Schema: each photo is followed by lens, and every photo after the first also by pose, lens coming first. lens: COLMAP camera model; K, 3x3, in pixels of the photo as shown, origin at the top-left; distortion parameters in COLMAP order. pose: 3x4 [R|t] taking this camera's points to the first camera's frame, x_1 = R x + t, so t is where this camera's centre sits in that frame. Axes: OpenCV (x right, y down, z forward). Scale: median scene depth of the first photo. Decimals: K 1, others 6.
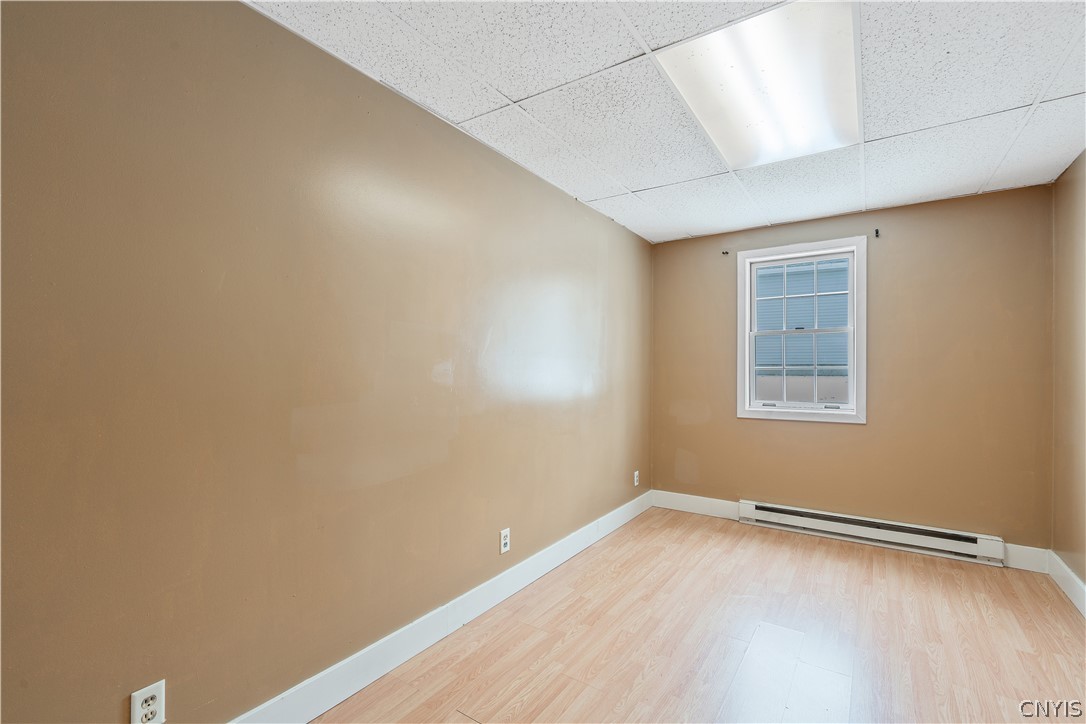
lens RADIAL K [[483.3, 0, 543.0], [0, 483.3, 362.0], [0, 0, 1]] dist [0.000029, 0.000388]
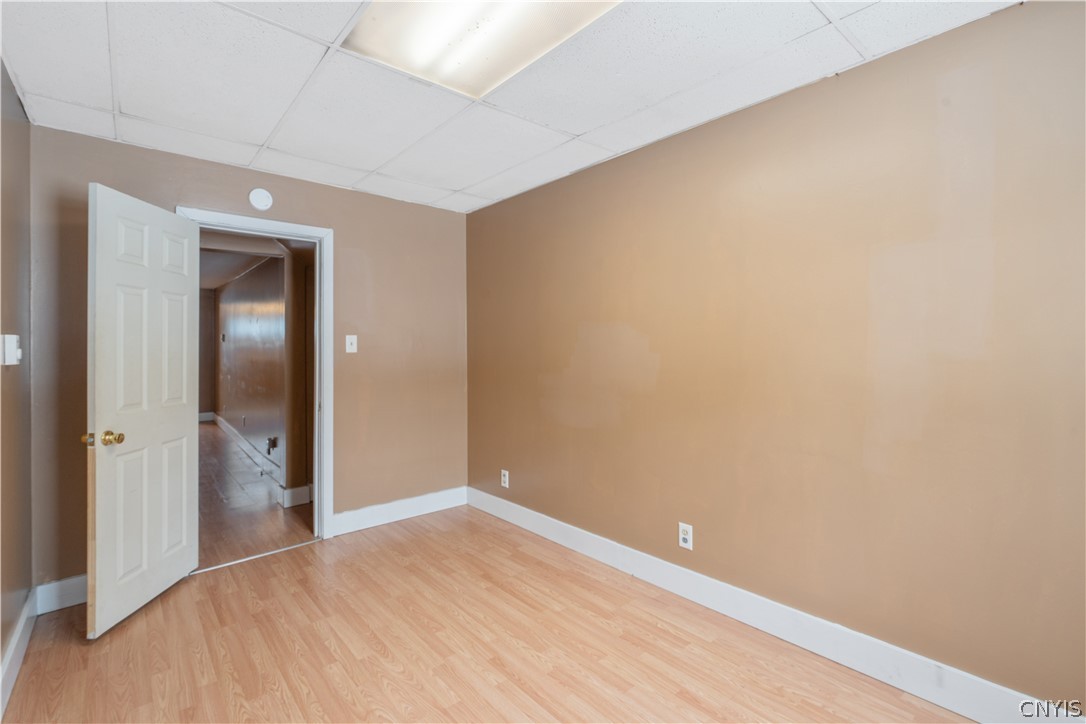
lens RADIAL K [[488.9, 0, 547.4], [0, 488.9, 355.6], [0, 0, 1]] dist [0.000085, 0.000312]
pose [[-0.233137, 0.003626, -0.972437, 0.957729], [-0.001959, 0.999989, 0.004198, 0.019285], [0.972442, 0.002884, -0.233127, 1.020958]]
